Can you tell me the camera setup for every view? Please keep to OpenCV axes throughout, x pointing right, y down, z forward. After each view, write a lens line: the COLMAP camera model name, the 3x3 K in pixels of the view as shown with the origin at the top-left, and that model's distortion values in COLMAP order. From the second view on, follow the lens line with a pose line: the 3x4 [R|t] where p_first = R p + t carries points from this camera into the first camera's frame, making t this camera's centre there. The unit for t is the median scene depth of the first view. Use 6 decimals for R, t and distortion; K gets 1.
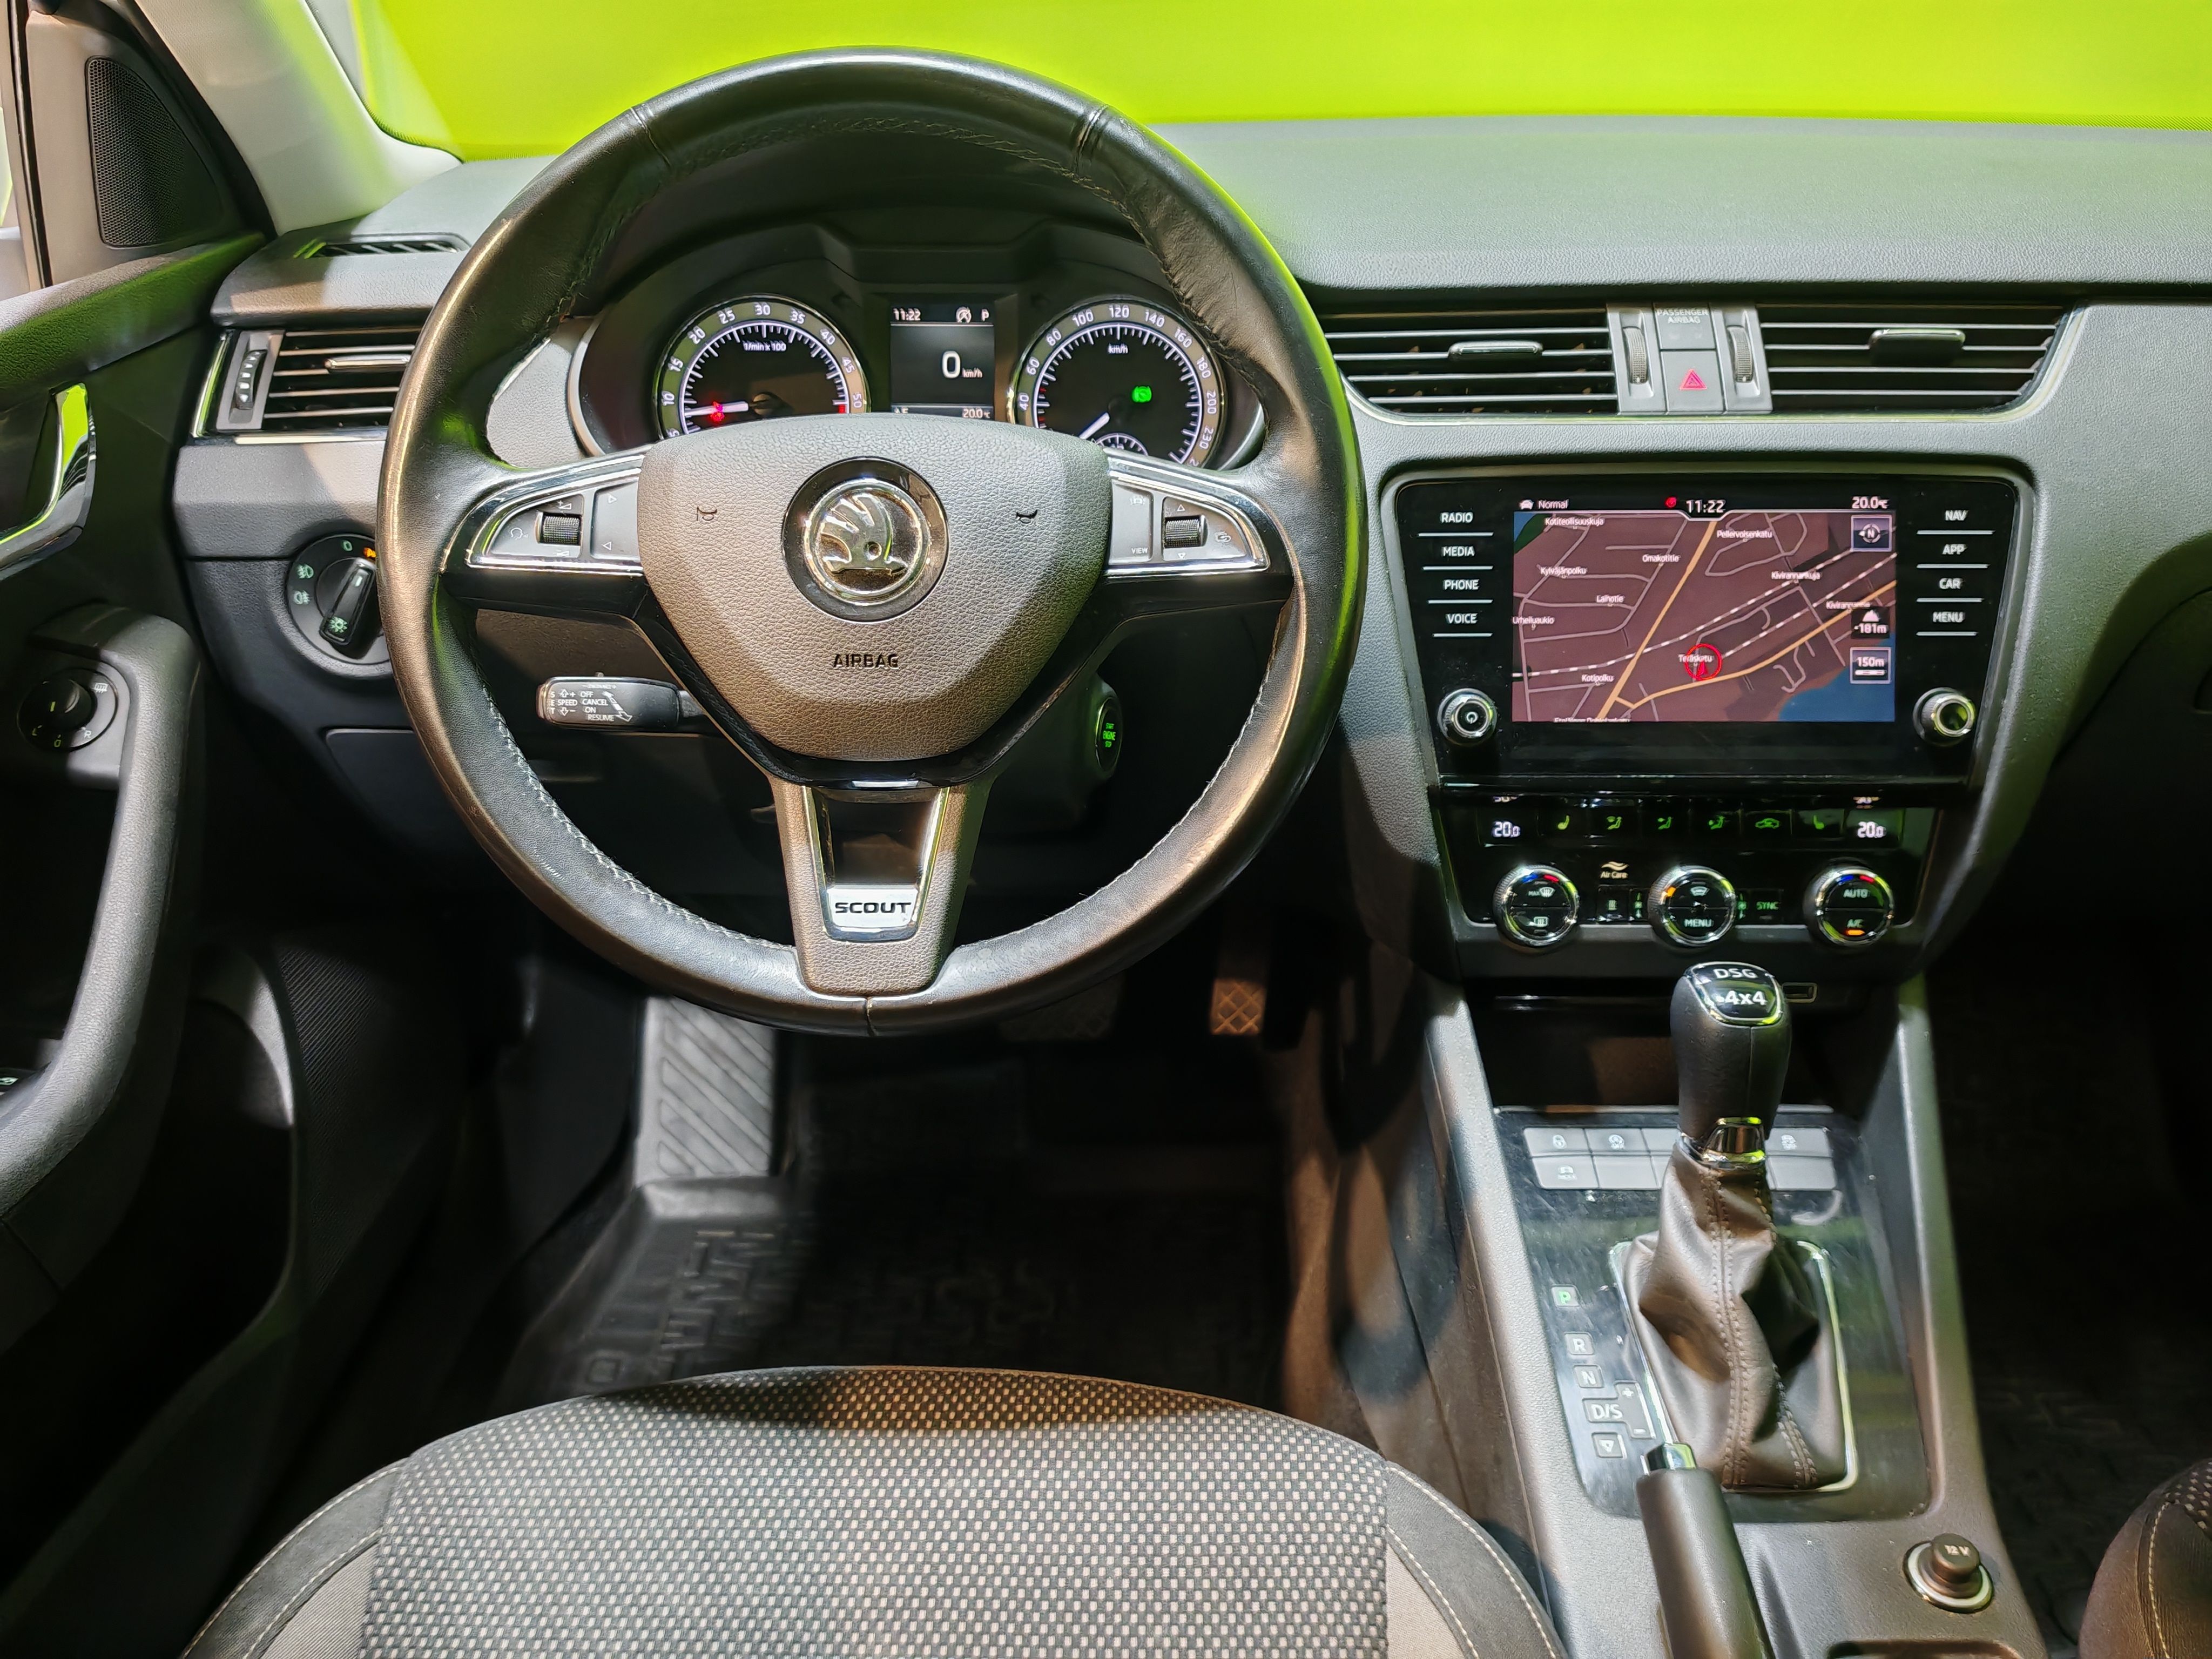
lens RADIAL K [[1758.7, 0, 1099.6], [0, 1758.7, 823.6], [0, 0, 1]] dist [0.069347, -0.108673]
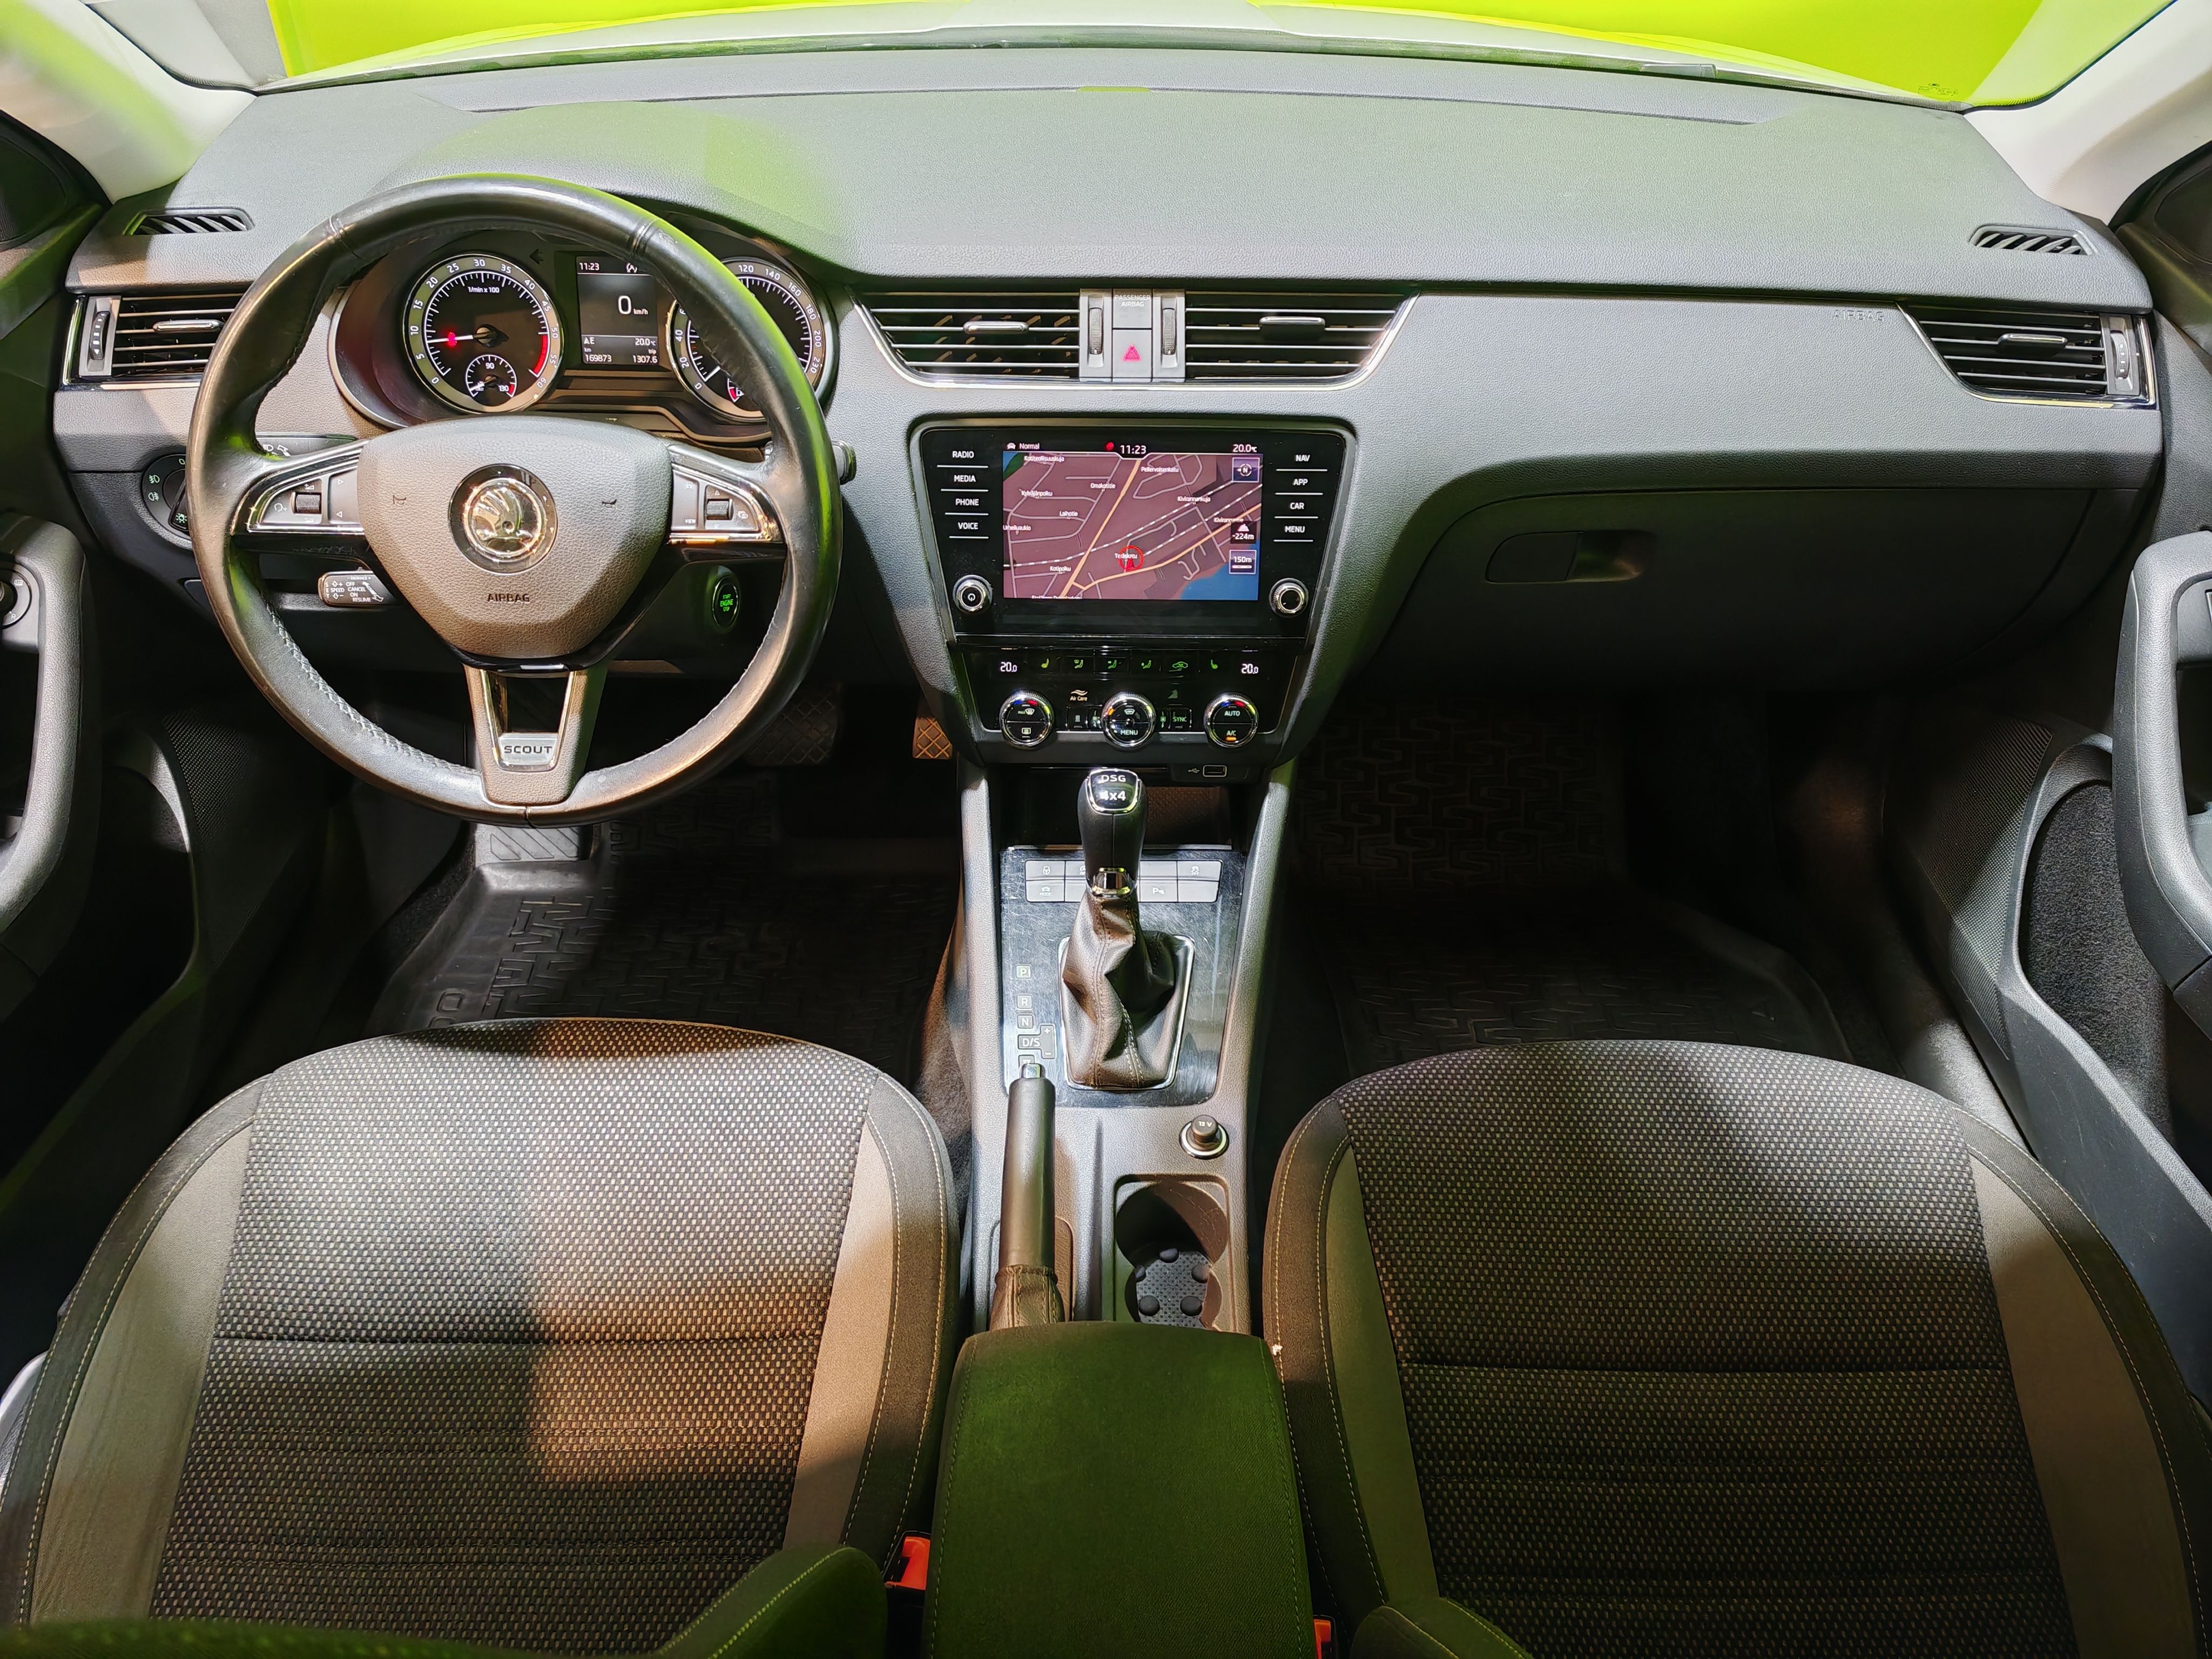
lens RADIAL K [[1758.7, 0, 1125.7], [0, 1758.7, 820.0], [0, 0, 1]] dist [0.069347, -0.108673]
pose [[0.999660, 0.003722, 0.025815, 0.300420], [-0.009367, 0.974966, 0.222158, -0.204445], [-0.024342, -0.222325, 0.974669, -0.474571]]
